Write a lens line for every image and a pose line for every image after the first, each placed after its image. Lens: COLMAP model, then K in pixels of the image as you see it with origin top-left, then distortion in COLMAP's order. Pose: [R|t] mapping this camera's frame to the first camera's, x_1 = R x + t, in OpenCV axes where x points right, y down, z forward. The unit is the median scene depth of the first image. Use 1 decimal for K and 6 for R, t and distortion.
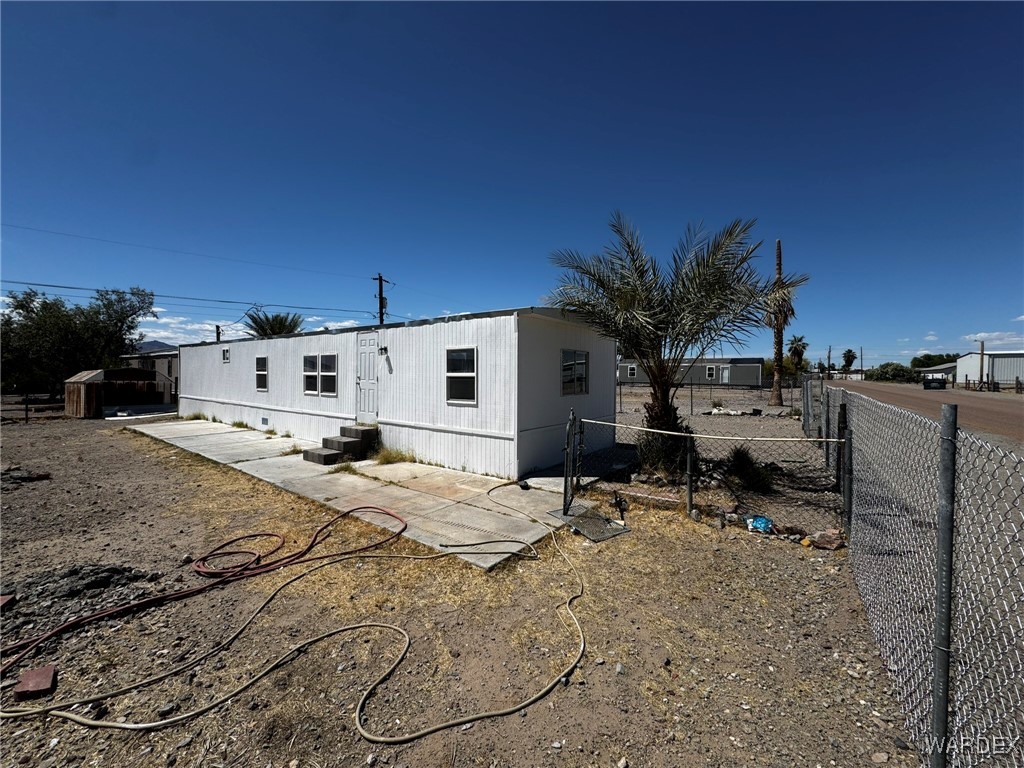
lens RADIAL K [[409.7, 0, 515.3], [0, 409.7, 381.1], [0, 0, 1]] dist [-0.001911, 0.000524]
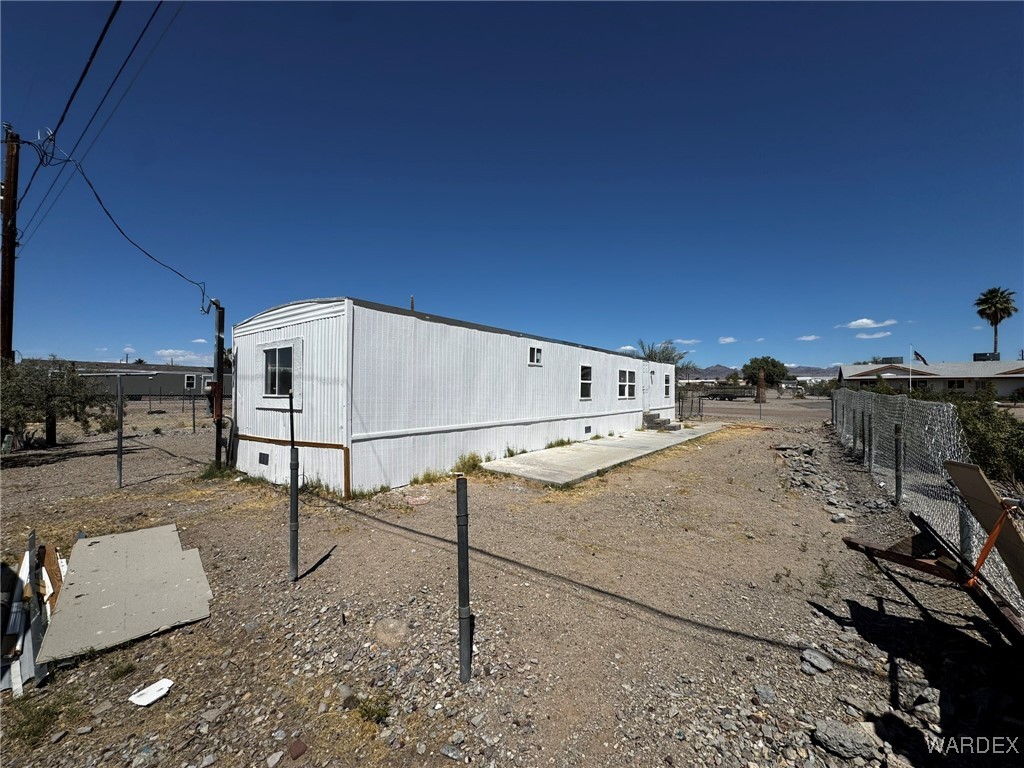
lens RADIAL K [[409.7, 0, 513.1], [0, 409.7, 385.8], [0, 0, 1]] dist [-0.001911, 0.000524]
pose [[0.006774, 0.001980, 0.999975, -1.614752], [0.012083, 0.999925, -0.002062, -0.010545], [-0.999904, 0.012096, 0.006749, 1.168805]]
